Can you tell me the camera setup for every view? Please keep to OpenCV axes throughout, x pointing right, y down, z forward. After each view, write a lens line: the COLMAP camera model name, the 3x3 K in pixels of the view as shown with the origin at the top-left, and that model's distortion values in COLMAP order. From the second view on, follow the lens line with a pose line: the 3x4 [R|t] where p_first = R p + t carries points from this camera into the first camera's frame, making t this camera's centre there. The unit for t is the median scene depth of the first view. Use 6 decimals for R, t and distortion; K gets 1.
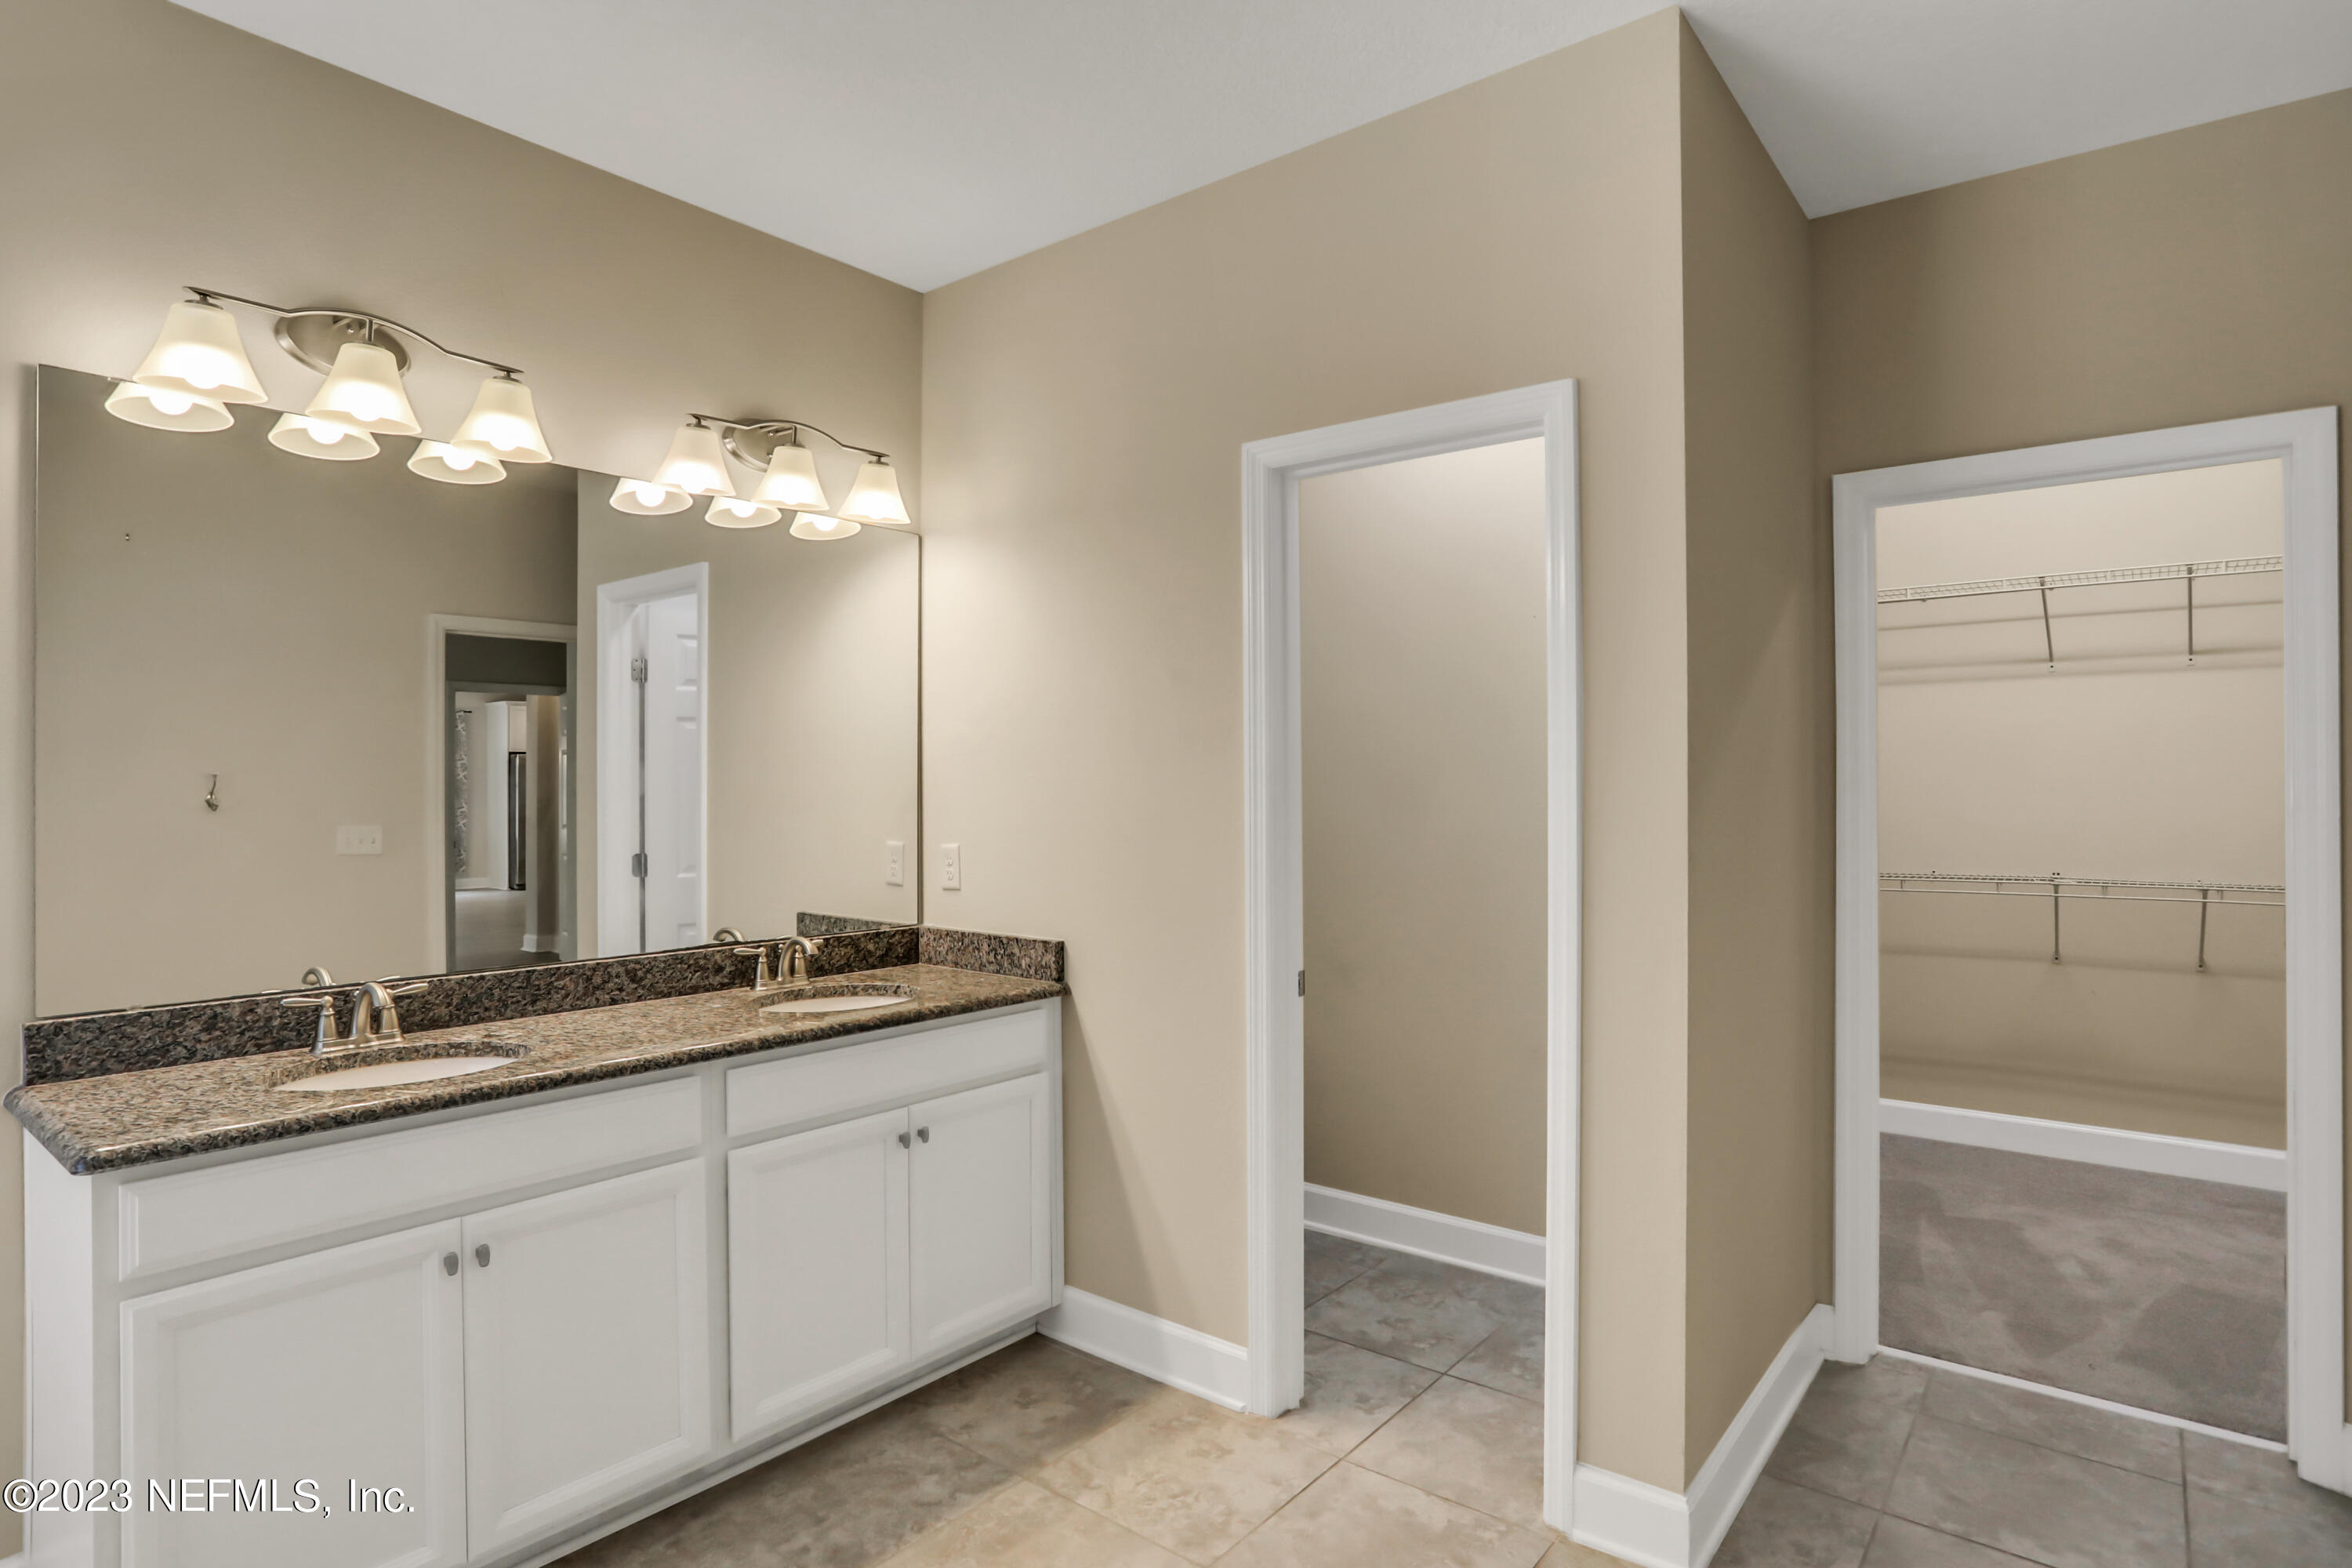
lens RADIAL K [[1260.3, 0, 1176.2], [0, 1260.3, 782.0], [0, 0, 1]] dist [-0.025472, -0.000366]
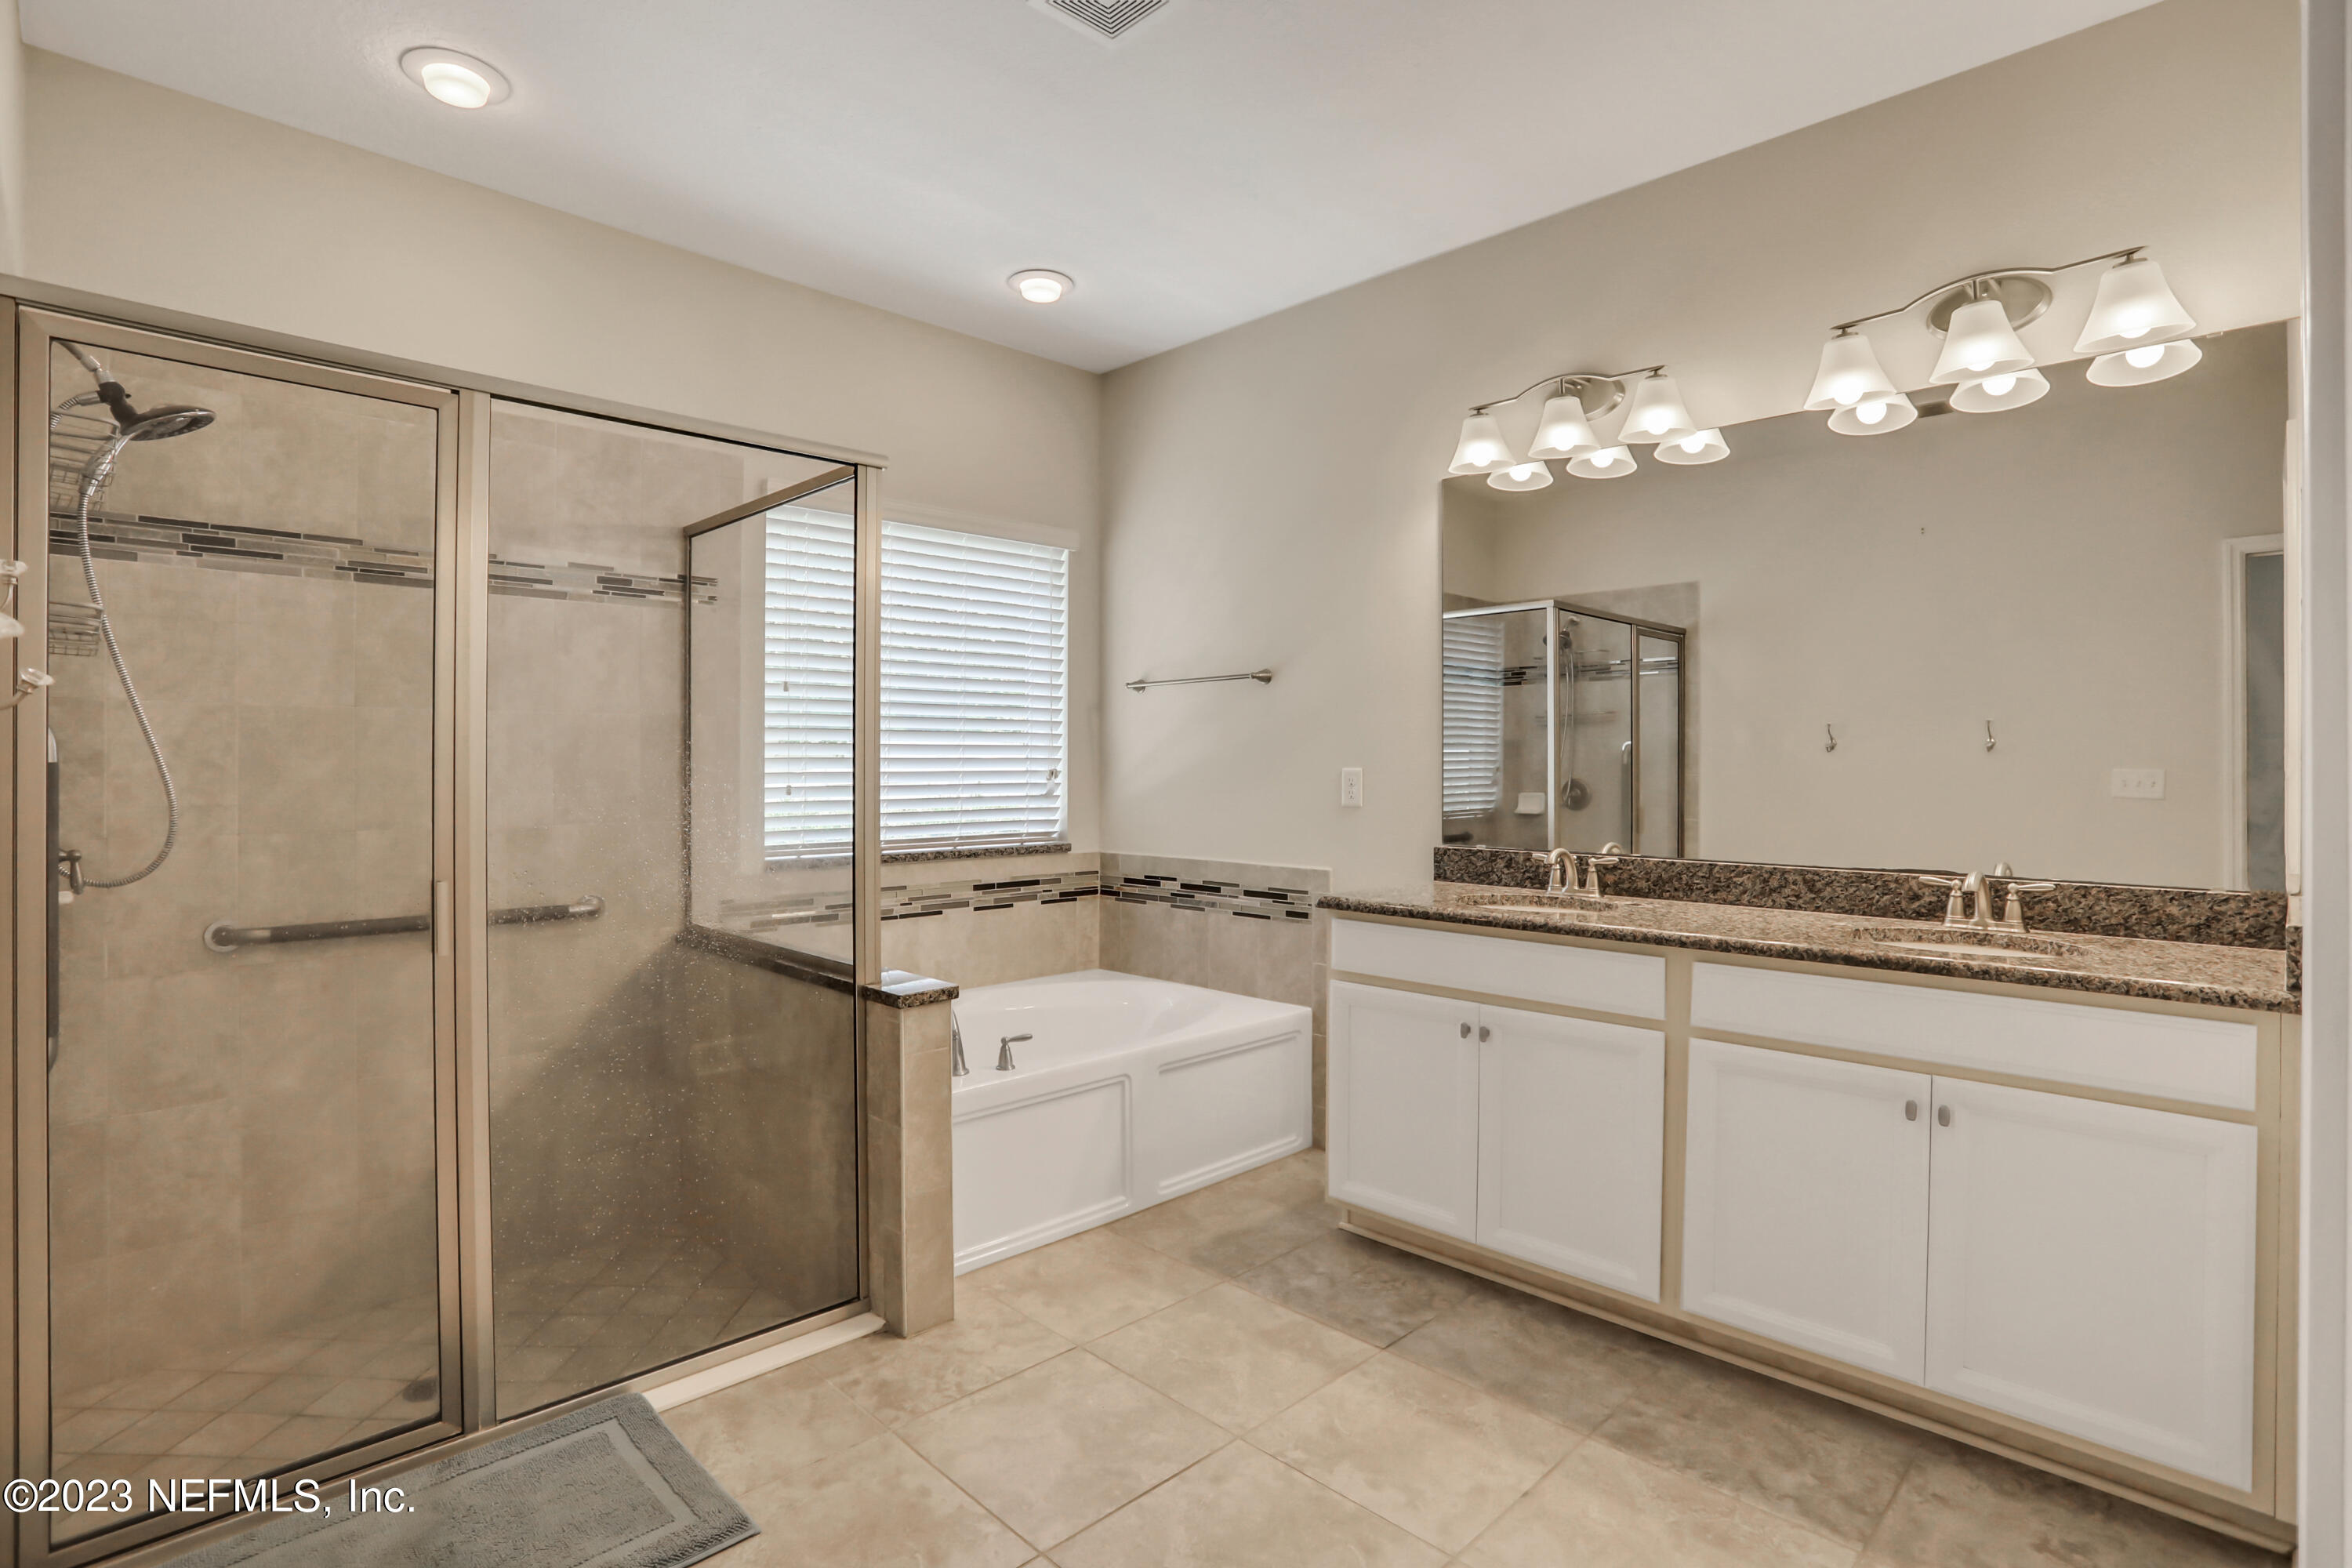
lens RADIAL K [[1184.9, 0, 1176.5], [0, 1184.9, 777.7], [0, 0, 1]] dist [-0.003851, 0.001509]
pose [[-0.116458, 0.012097, -0.993122, 0.637712], [0.001353, 0.999927, 0.012021, 0.055923], [0.993195, 0.000057, -0.116466, 0.629711]]
